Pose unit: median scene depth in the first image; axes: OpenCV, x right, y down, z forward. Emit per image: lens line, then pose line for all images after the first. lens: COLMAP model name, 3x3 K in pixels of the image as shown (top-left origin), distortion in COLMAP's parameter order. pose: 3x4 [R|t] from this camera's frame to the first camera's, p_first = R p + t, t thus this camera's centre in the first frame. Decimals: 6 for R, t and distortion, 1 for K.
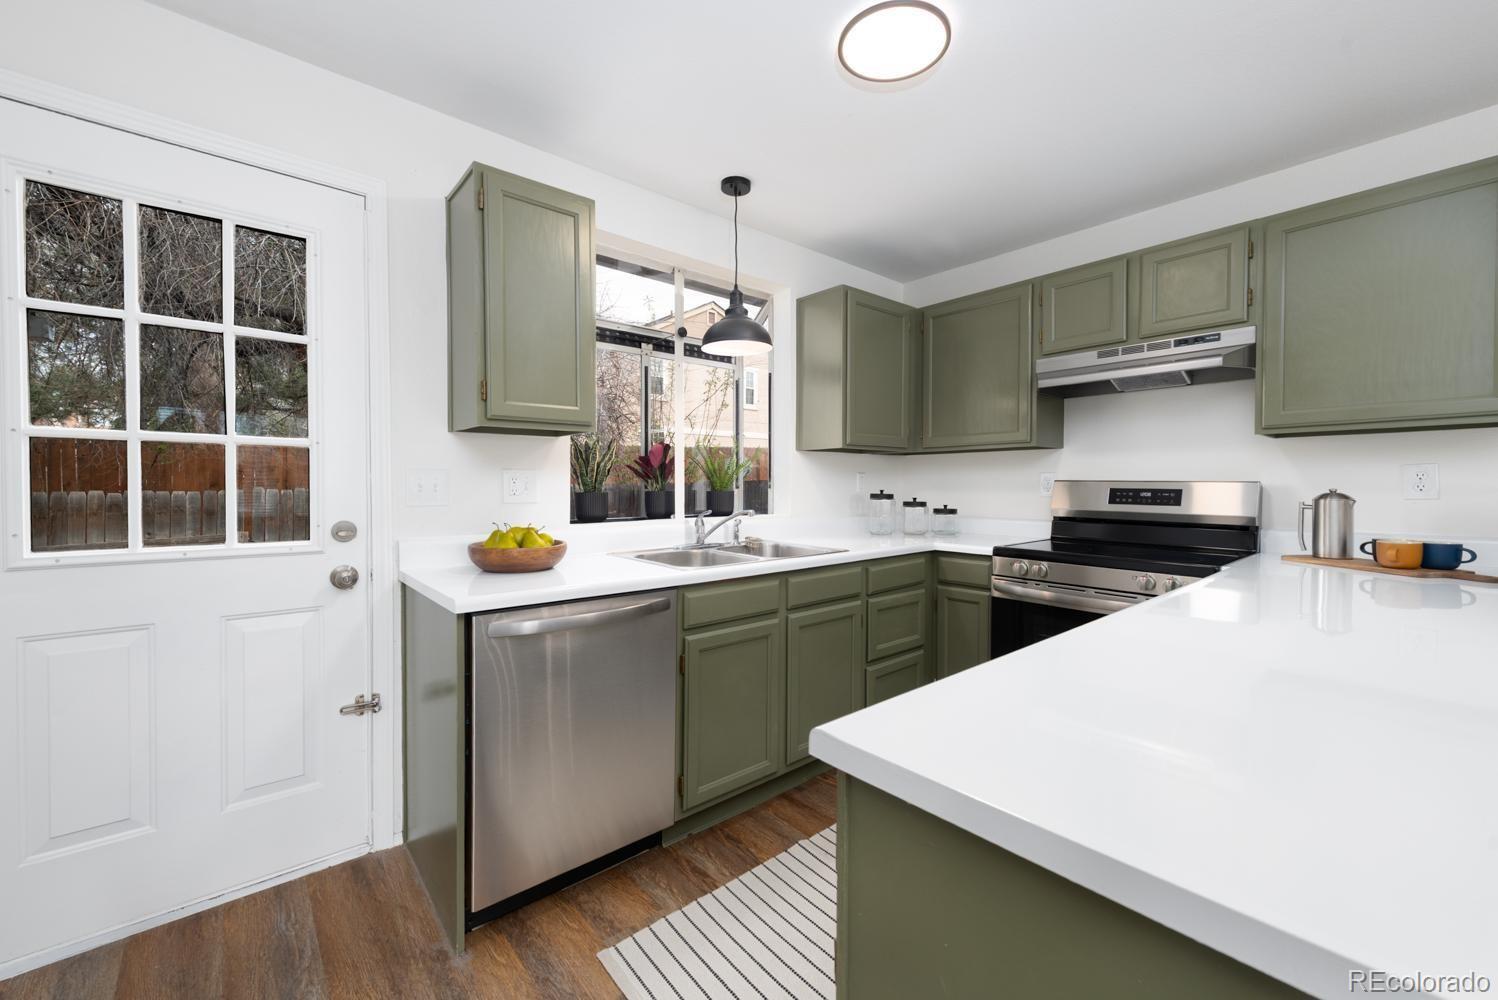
lens RADIAL K [[578.3, 0, 747.1], [0, 578.3, 505.3], [0, 0, 1]] dist [0.000085, 0.000062]
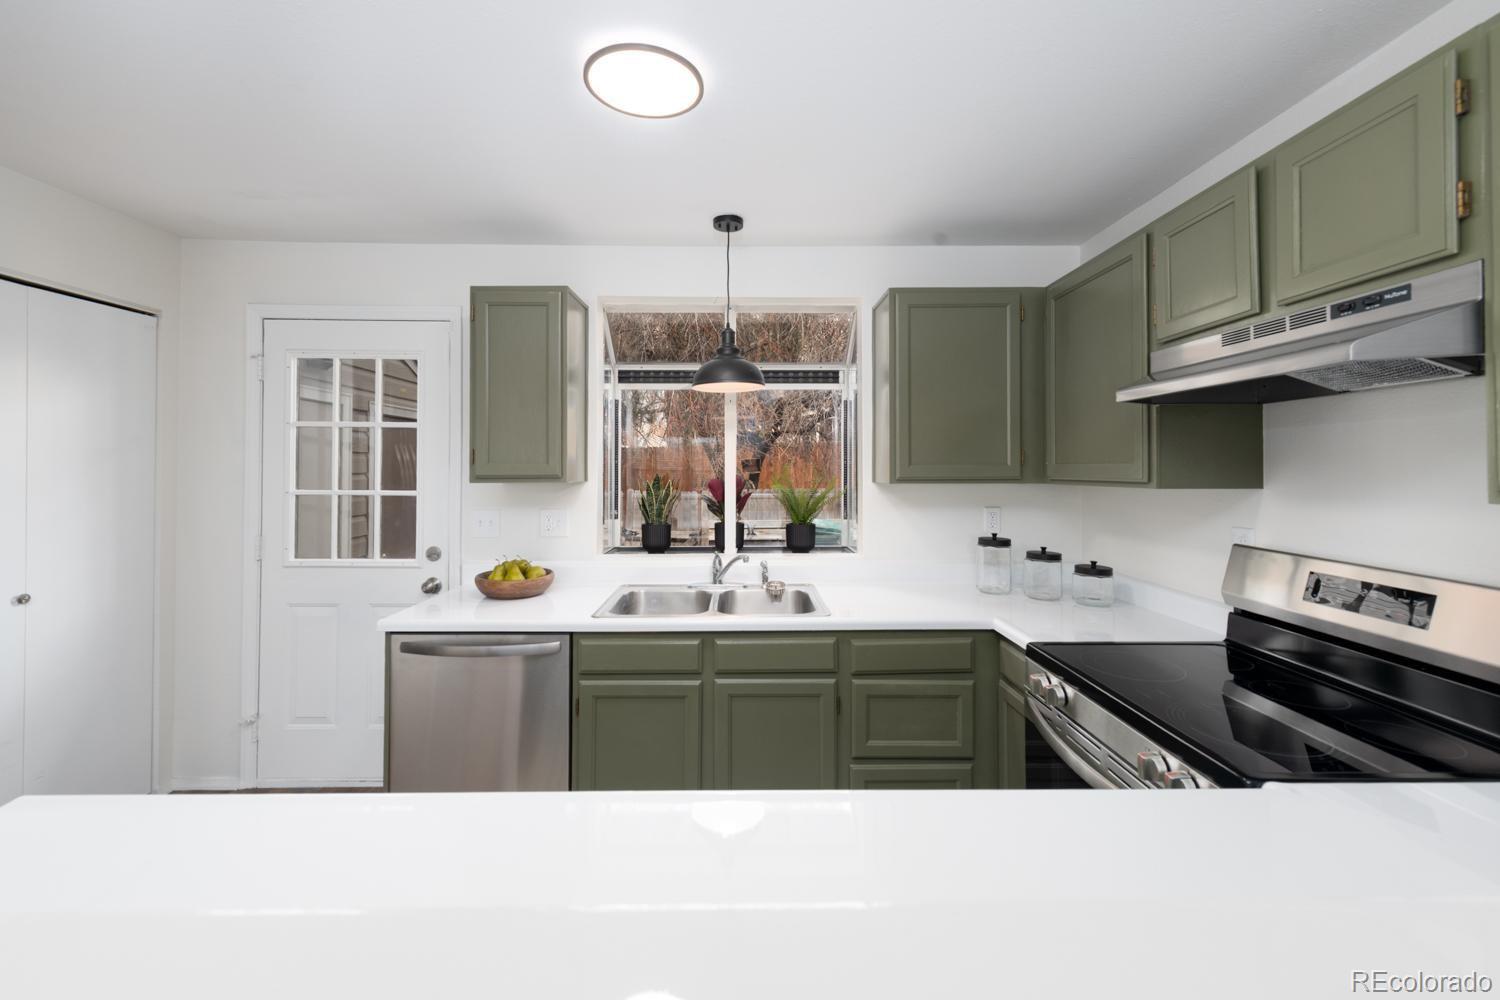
lens RADIAL K [[598.6, 0, 756.0], [0, 598.6, 468.8], [0, 0, 1]] dist [0.000928, 0.000013]
pose [[0.774355, 0.000850, -0.632751, 0.658355], [-0.024857, 0.999268, -0.029078, -0.108529], [0.632263, 0.038245, 0.773809, 0.261524]]
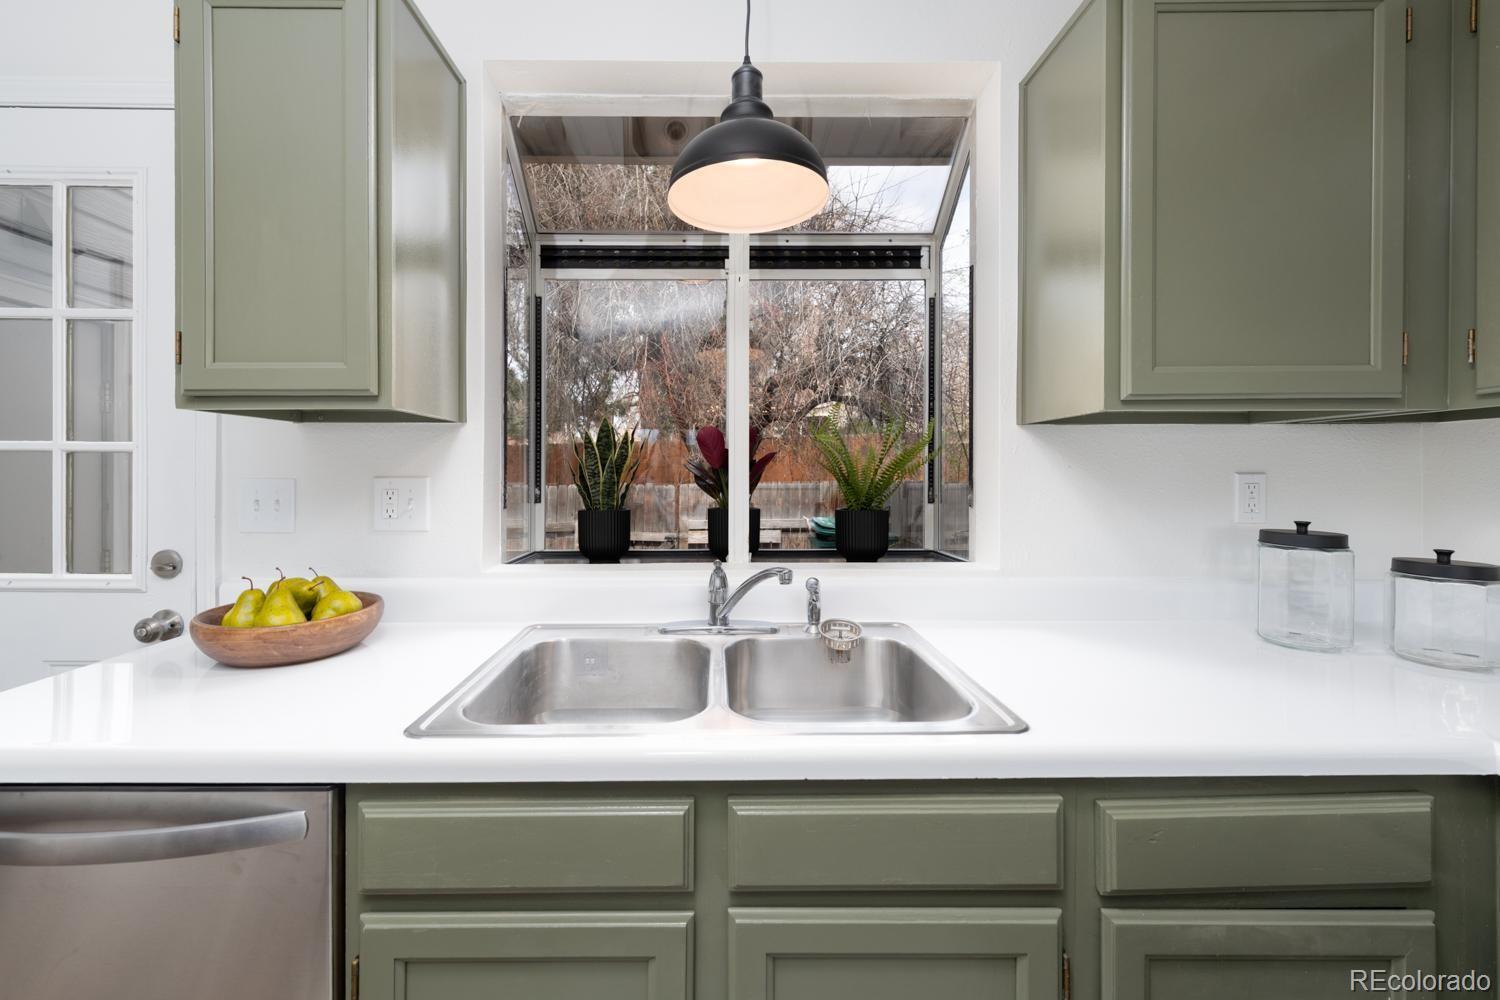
lens RADIAL K [[604.2, 0, 728.8], [0, 604.2, 475.0], [0, 0, 1]] dist [0.002002, 0.000327]
pose [[0.768869, 0.002864, -0.639400, 0.269030], [-0.023863, 0.999422, -0.024219, -0.051230], [0.638961, 0.033879, 0.768493, 0.650841]]
